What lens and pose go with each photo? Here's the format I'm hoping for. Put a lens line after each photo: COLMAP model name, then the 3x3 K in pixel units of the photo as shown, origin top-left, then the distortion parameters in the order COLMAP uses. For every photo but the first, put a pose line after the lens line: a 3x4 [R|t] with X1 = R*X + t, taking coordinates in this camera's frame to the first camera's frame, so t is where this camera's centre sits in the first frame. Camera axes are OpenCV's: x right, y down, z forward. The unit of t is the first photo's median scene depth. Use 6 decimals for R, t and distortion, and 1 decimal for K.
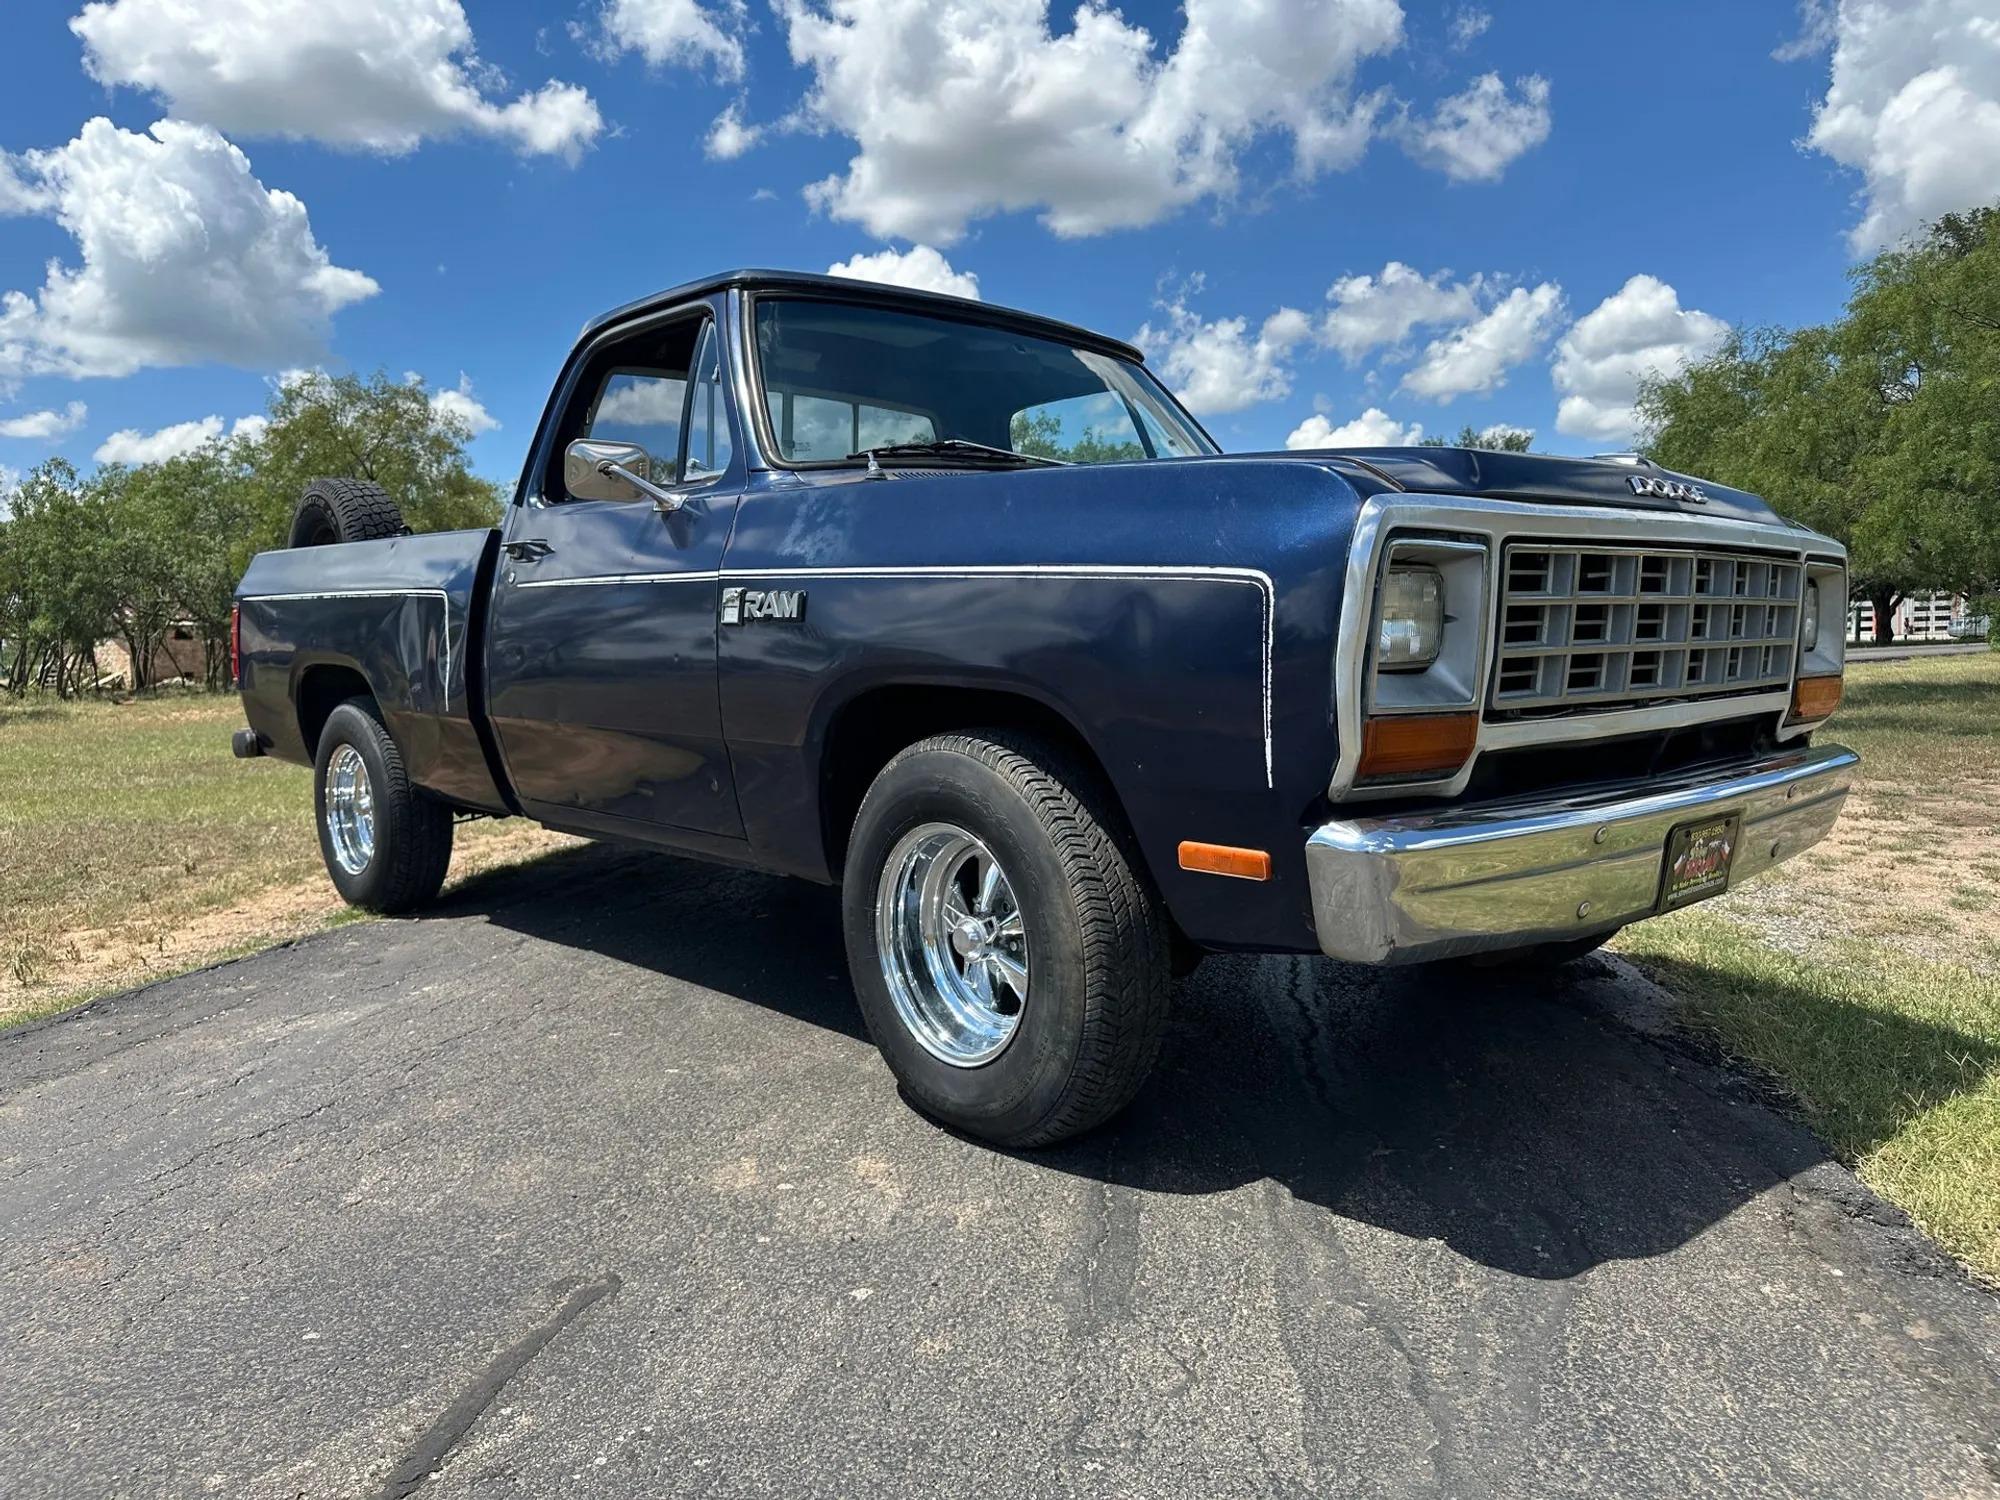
lens RADIAL K [[1407.5, 0, 983.1], [0, 1407.5, 742.5], [0, 0, 1]] dist [0.034039, -0.045518]
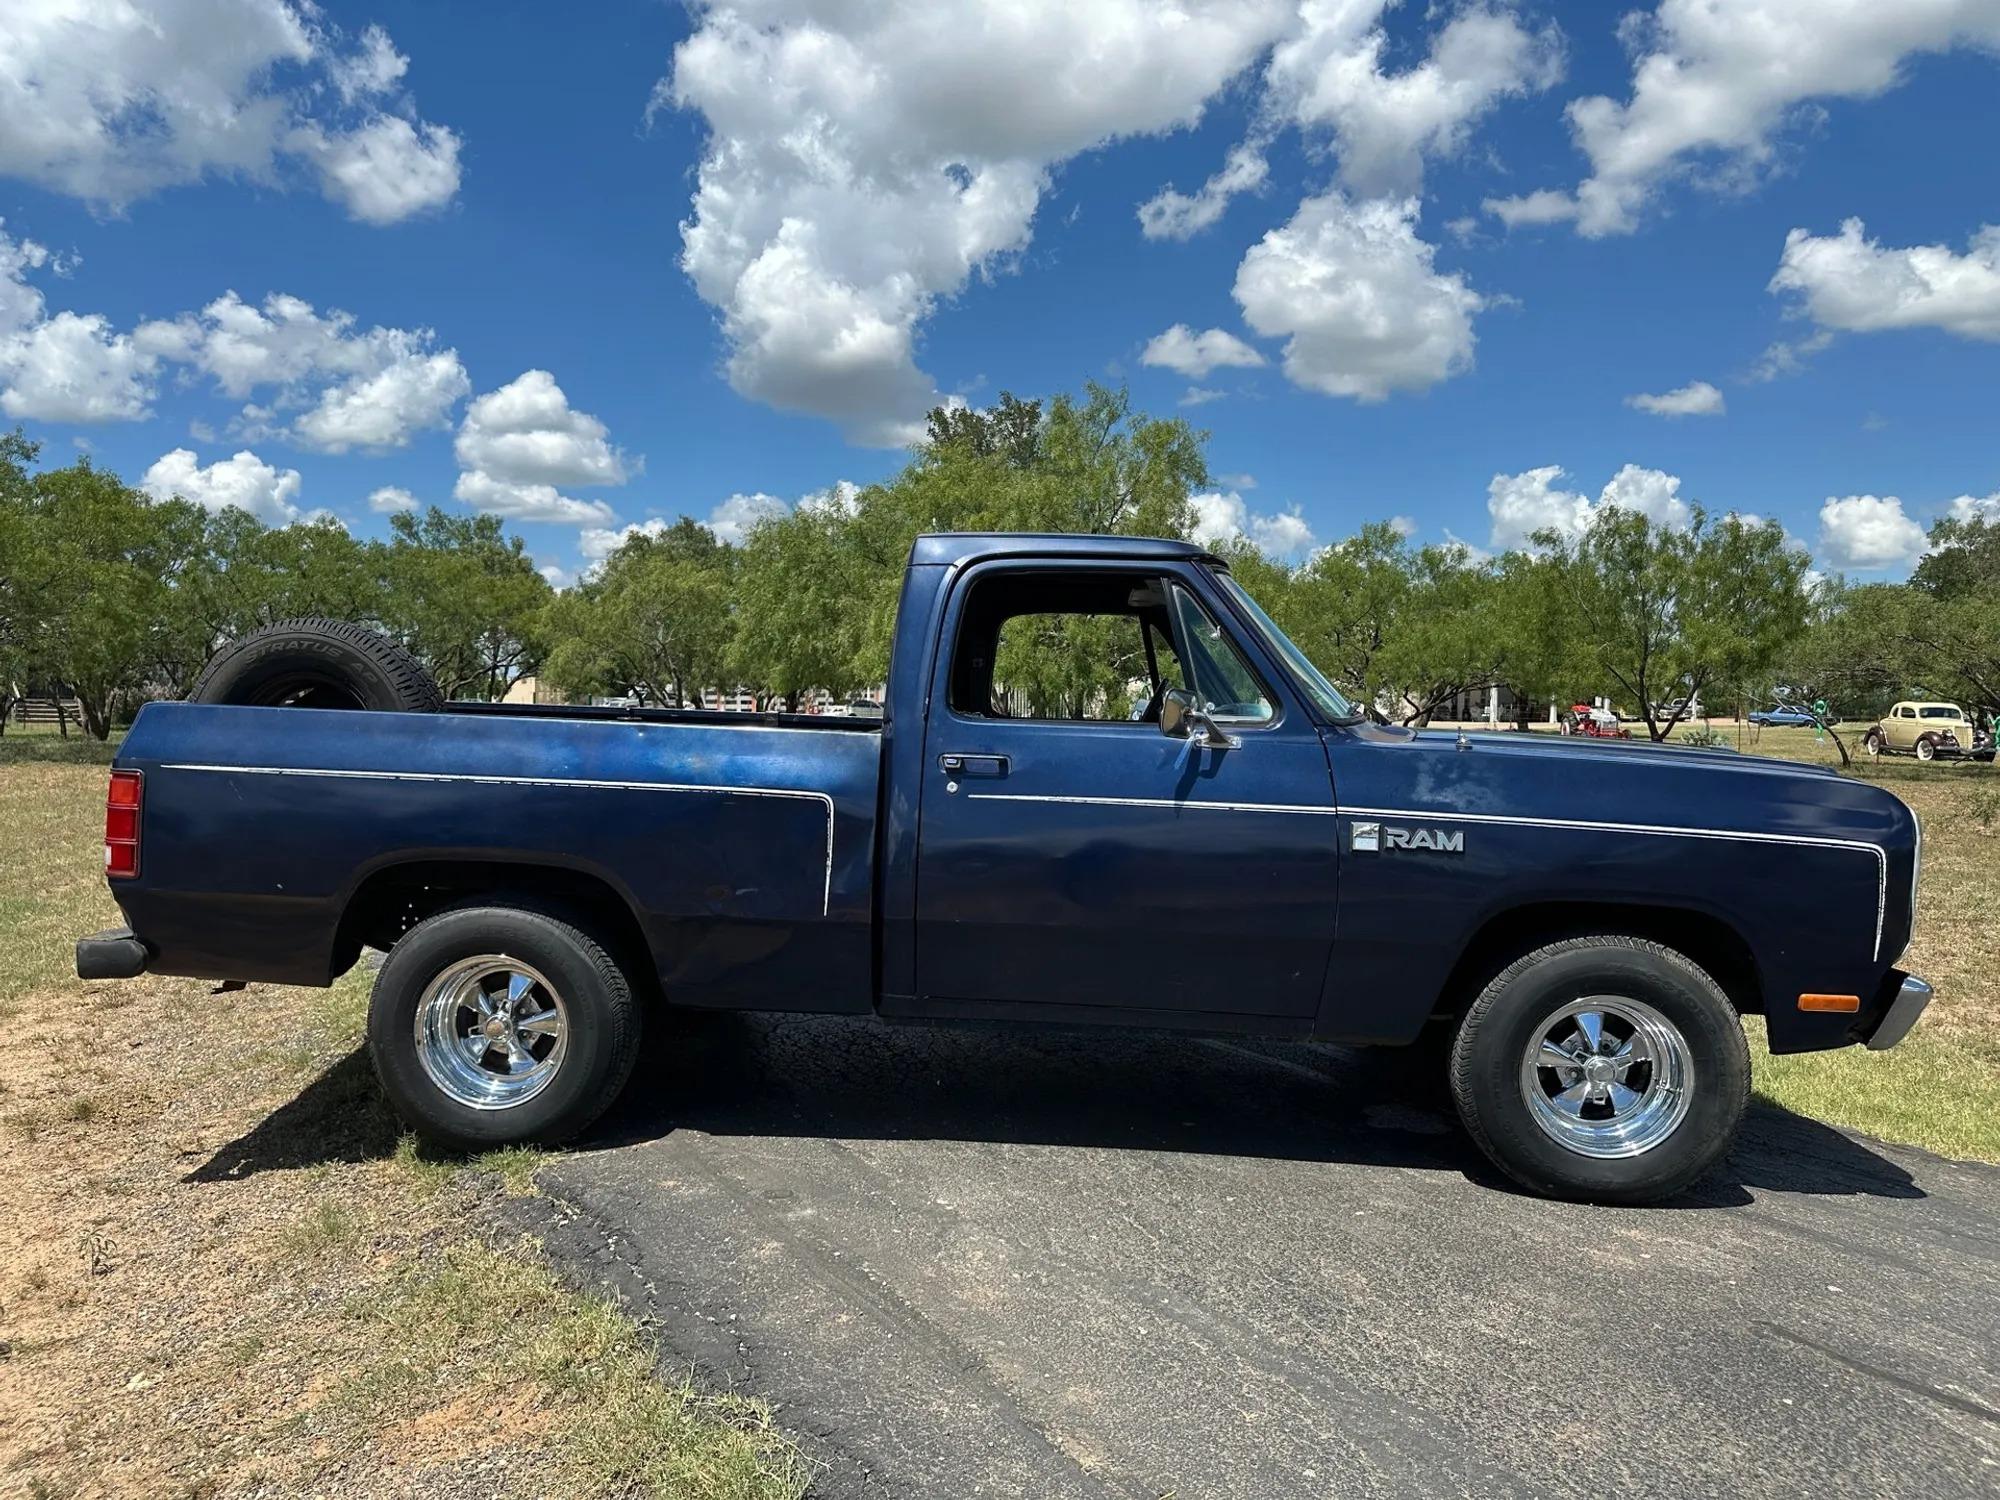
lens RADIAL K [[1407.5, 0, 991.2], [0, 1407.5, 751.4], [0, 0, 1]] dist [0.034039, -0.045518]
pose [[0.730167, 0.006788, 0.683235, -1.430164], [0.018461, 0.999390, -0.029659, -0.156742], [-0.683019, 0.034269, 0.729596, 0.321817]]
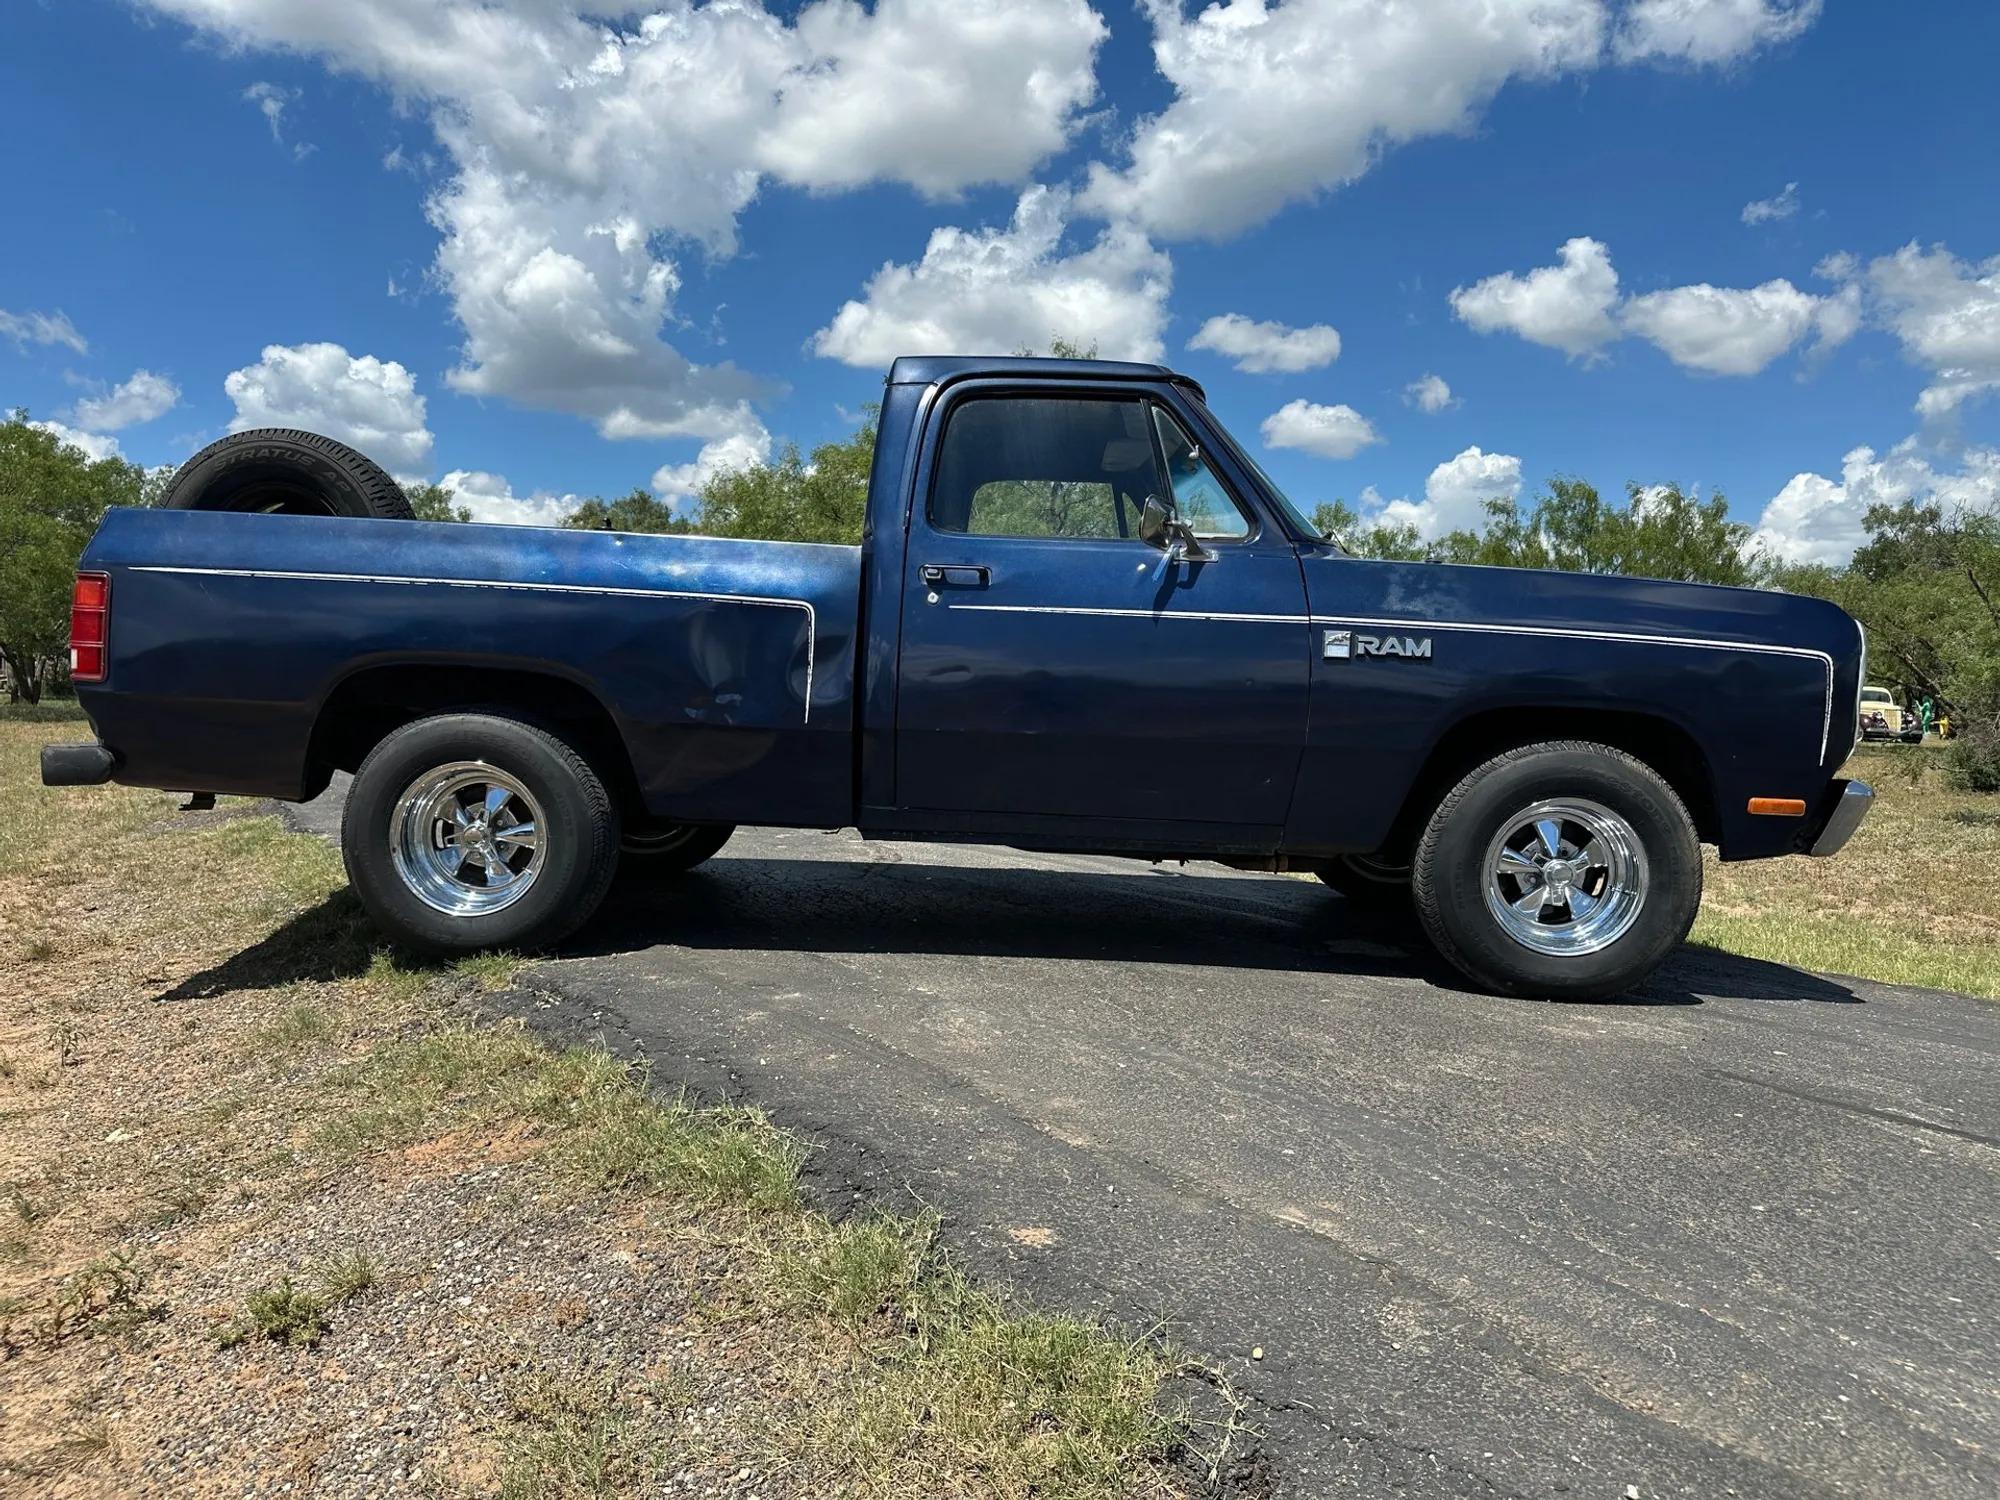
lens RADIAL K [[1407.5, 0, 1001.7], [0, 1407.5, 775.8], [0, 0, 1]] dist [0.034039, -0.045518]
pose [[0.700894, -0.001773, 0.713263, -1.463186], [0.011141, 0.999902, -0.008461, 0.036638], [-0.713178, 0.013877, 0.700845, 0.333336]]
